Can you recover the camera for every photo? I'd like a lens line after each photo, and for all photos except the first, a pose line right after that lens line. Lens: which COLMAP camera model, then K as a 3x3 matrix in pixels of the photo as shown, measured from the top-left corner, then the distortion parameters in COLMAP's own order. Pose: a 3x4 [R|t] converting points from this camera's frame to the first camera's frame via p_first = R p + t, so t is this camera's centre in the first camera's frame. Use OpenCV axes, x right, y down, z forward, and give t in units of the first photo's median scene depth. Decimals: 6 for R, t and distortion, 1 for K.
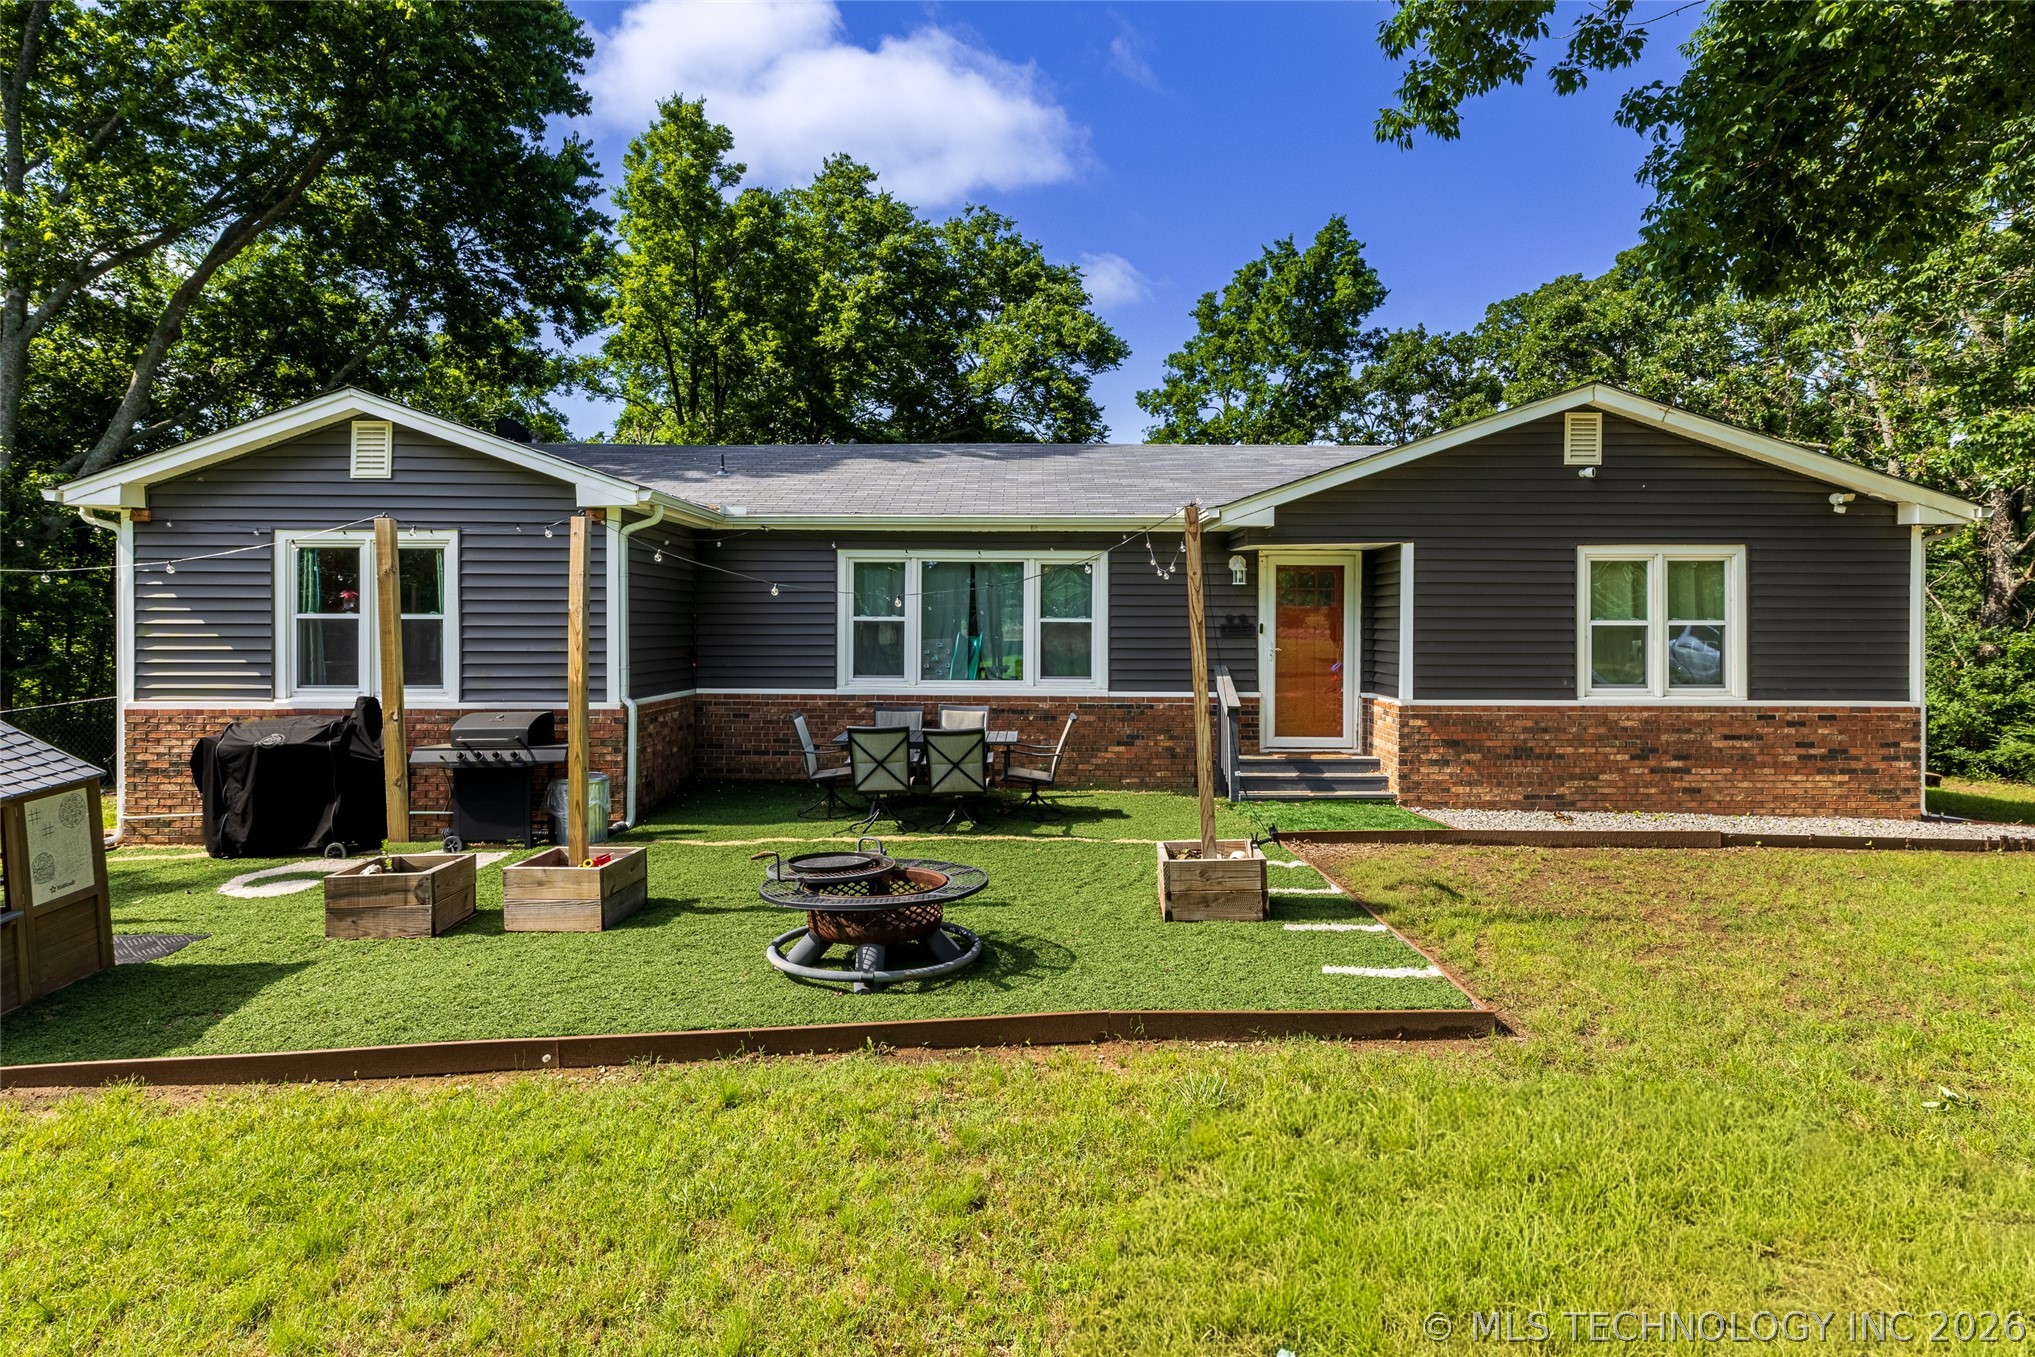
lens RADIAL K [[951.5, 0, 978.5], [0, 951.5, 635.9], [0, 0, 1]] dist [-0.001573, -0.000648]
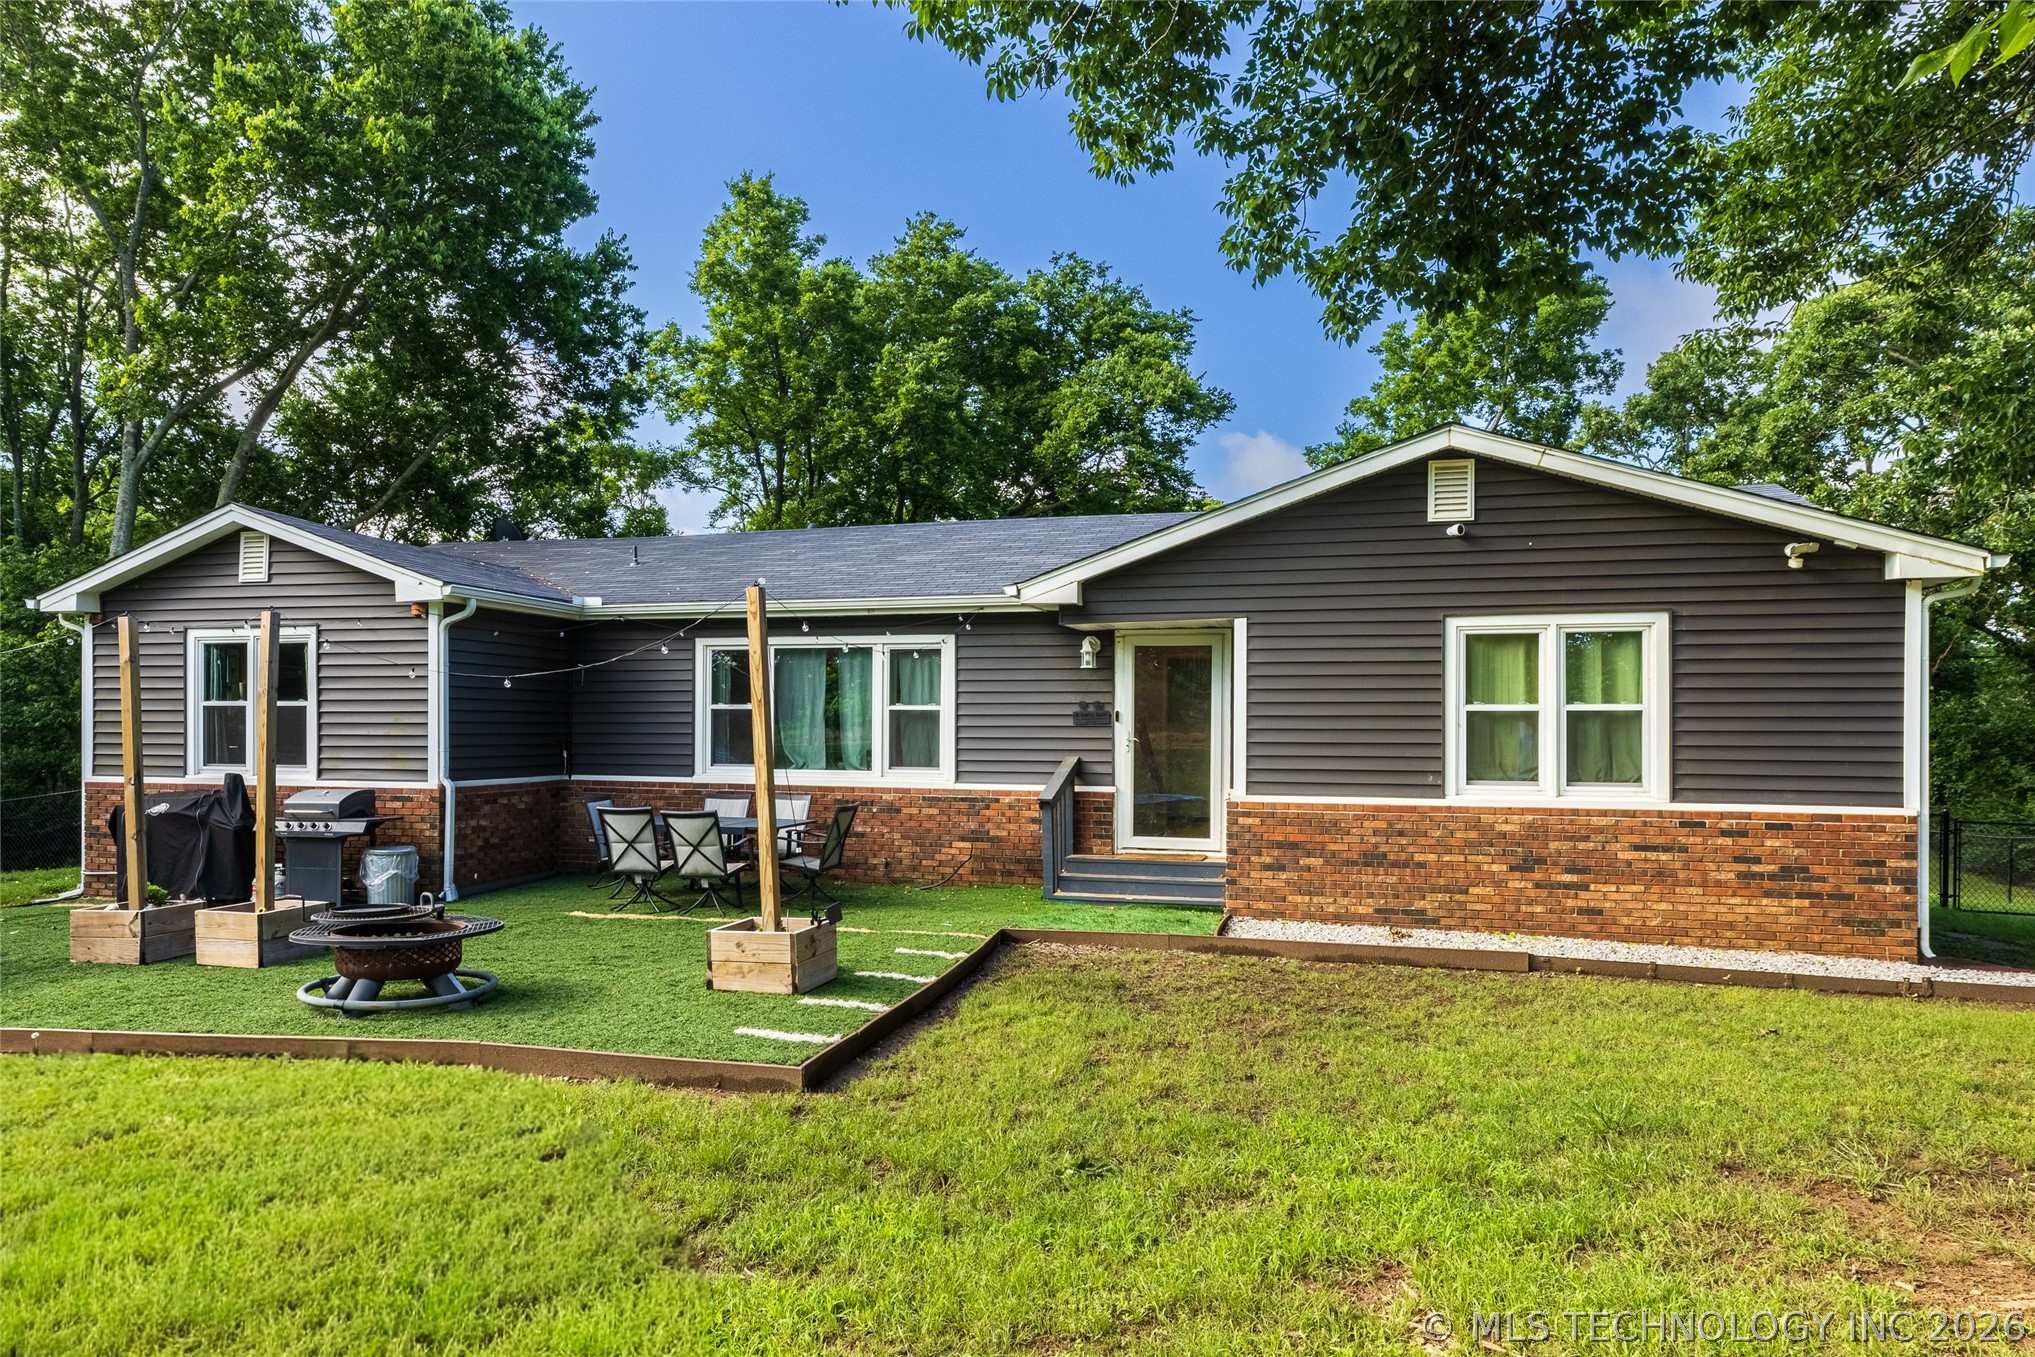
lens RADIAL K [[1111.8, 0, 1009.6], [0, 1111.8, 730.4], [0, 0, 1]] dist [0.001405, 0.000245]
pose [[0.969643, 0.001949, -0.244517, 0.498538], [-0.004597, 0.999937, -0.010258, 0.018676], [0.244482, 0.011071, 0.969591, -0.055738]]
